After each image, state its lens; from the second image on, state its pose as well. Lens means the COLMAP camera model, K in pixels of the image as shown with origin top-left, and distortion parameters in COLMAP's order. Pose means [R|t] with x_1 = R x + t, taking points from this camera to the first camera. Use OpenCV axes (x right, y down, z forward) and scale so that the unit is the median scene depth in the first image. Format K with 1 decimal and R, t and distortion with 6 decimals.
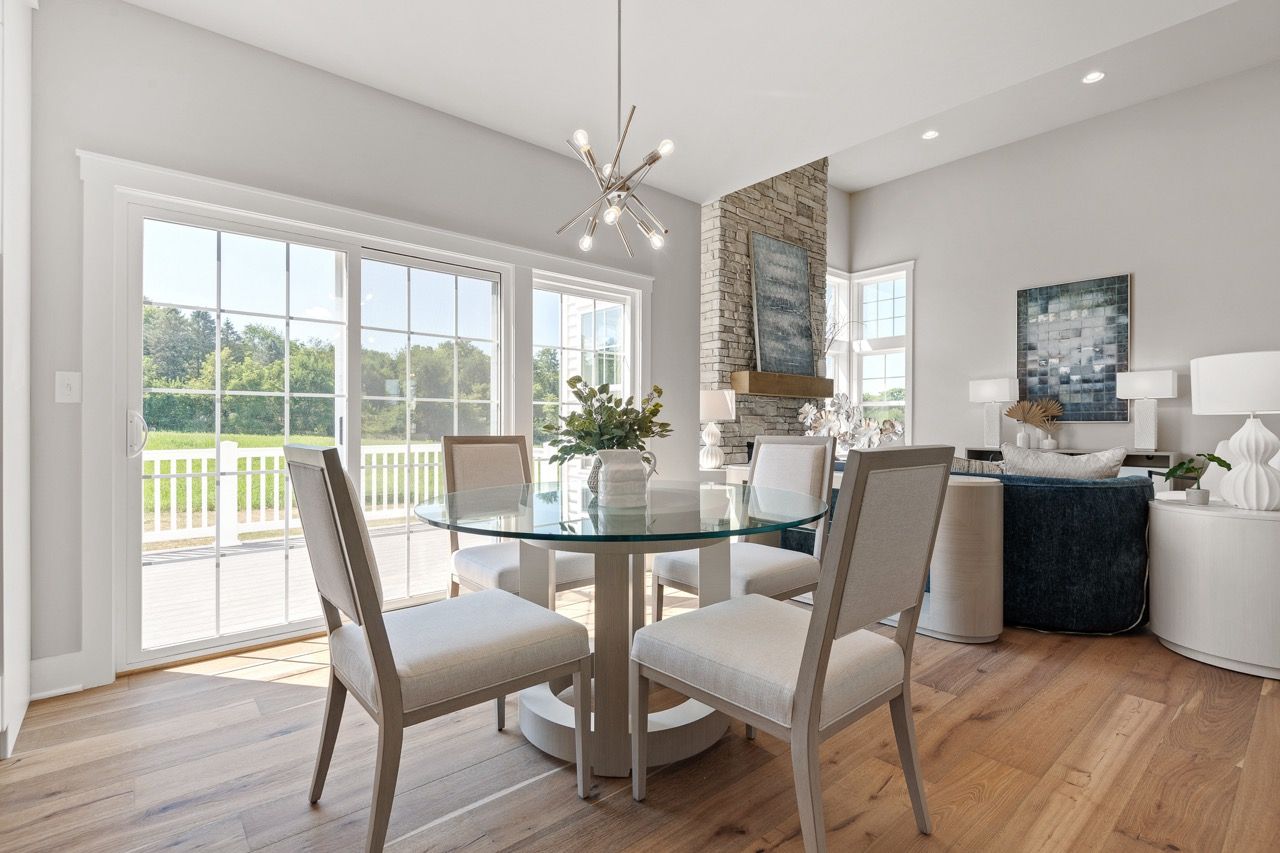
lens RADIAL K [[596.9, 0, 640.0], [0, 596.9, 426.5], [0, 0, 1]] dist [-0.003556, -0.001445]
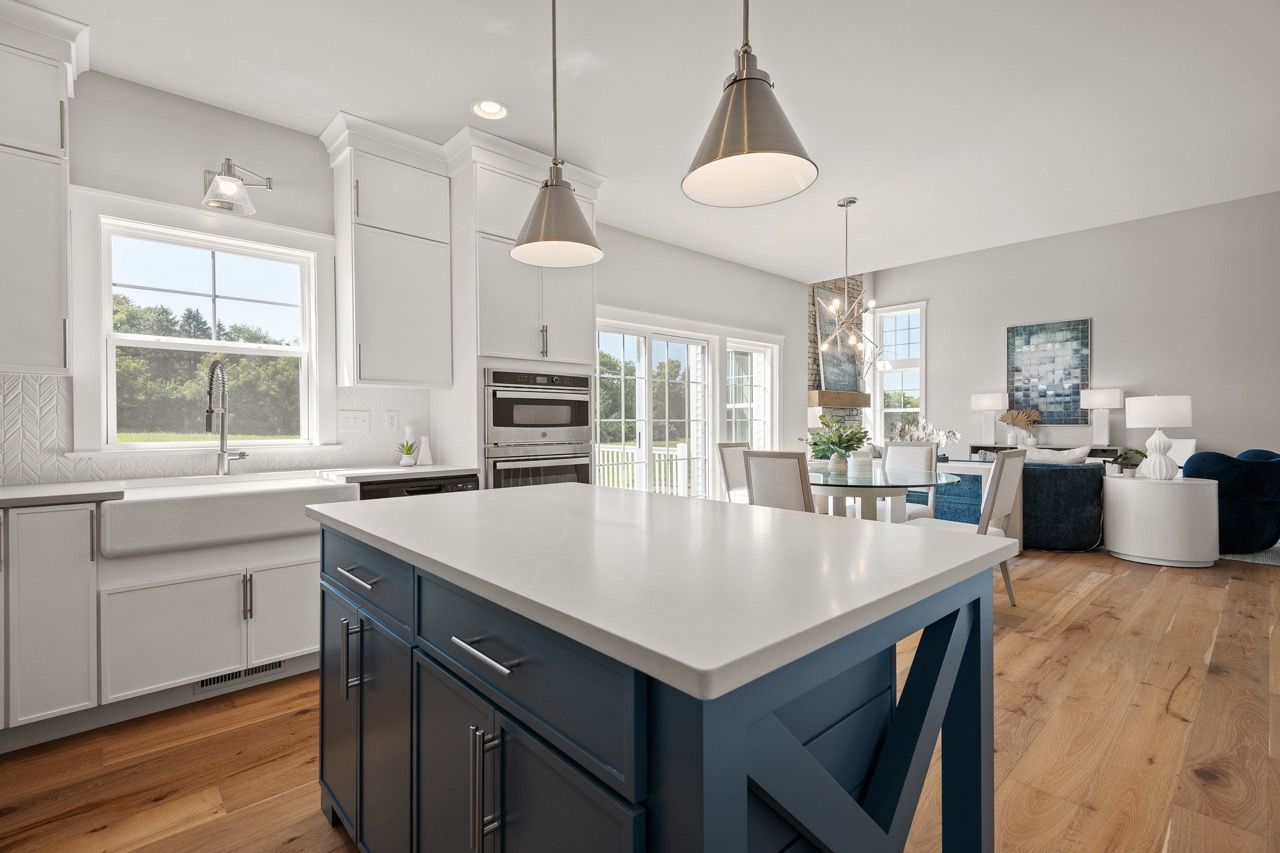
lens RADIAL K [[585.9, 0, 640.0], [0, 585.9, 426.5], [0, 0, 1]] dist [0.027050, -0.013391]
pose [[0.999051, -0.007437, 0.042922, -0.275980], [0.007192, 0.999957, 0.005866, -0.019766], [-0.042964, -0.005552, 0.999061, -0.325311]]
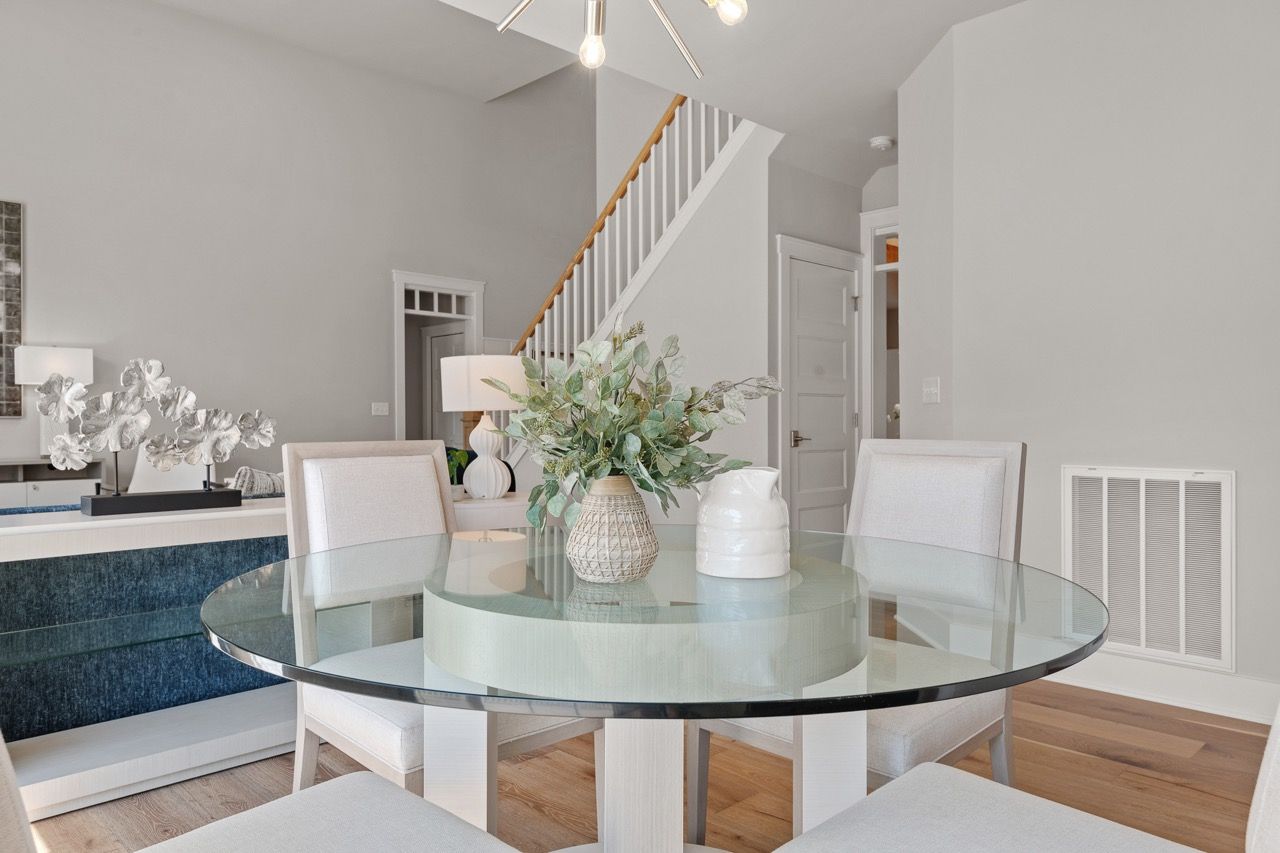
lens RADIAL K [[876.4, 0, 640.0], [0, 876.4, 426.5], [0, 0, 1]] dist [-0.002008, -0.001056]
pose [[-0.074952, -0.005865, 0.997170, -0.240283], [0.003964, 0.999973, 0.006179, -0.000696], [-0.997179, 0.004415, -0.074927, 0.348106]]
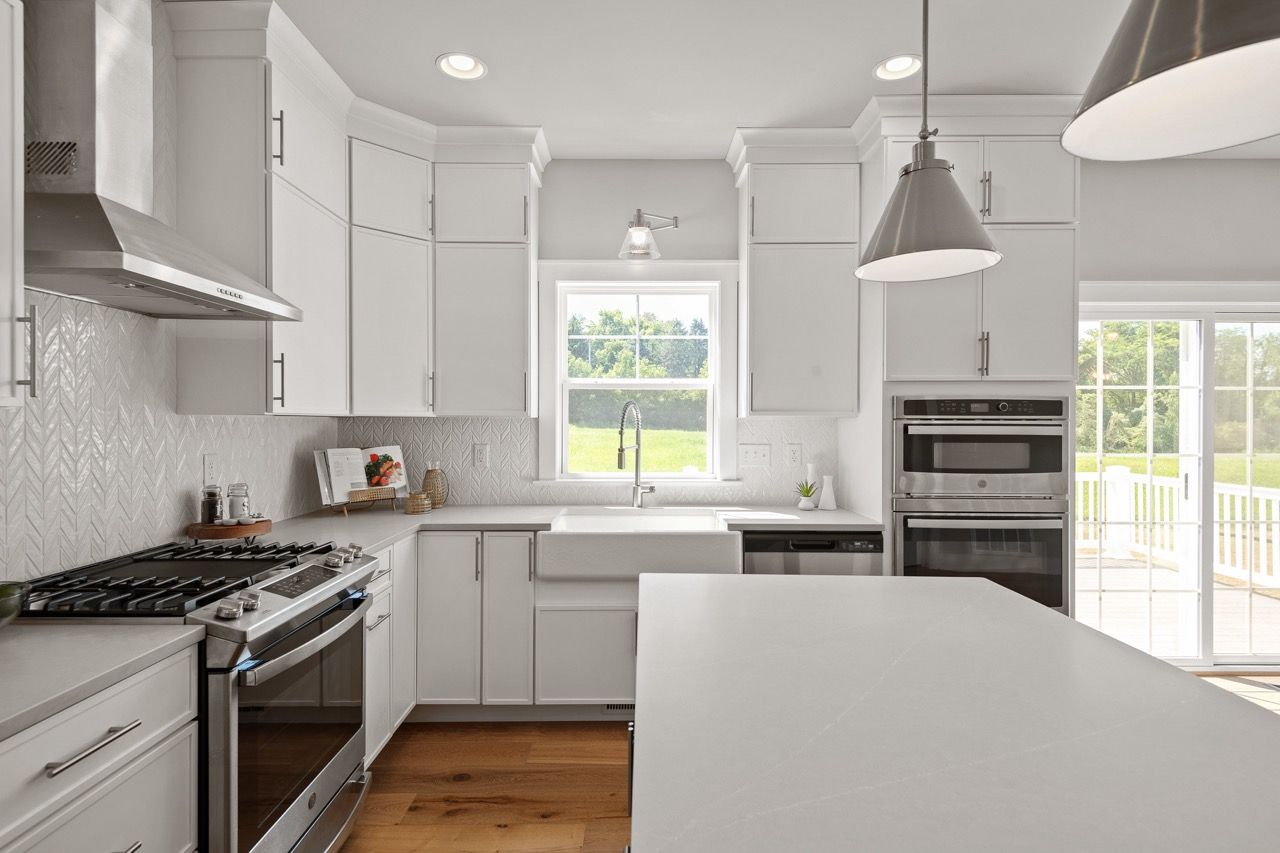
lens RADIAL K [[665.6, 0, 635.1], [0, 665.6, 421.2], [0, 0, 1]] dist [0.036174, -0.000461]
pose [[0.758586, -0.000154, -0.651573, -0.224739], [0.001101, 0.999999, 0.001046, -0.052126], [0.651572, -0.001511, 0.758585, -0.271313]]
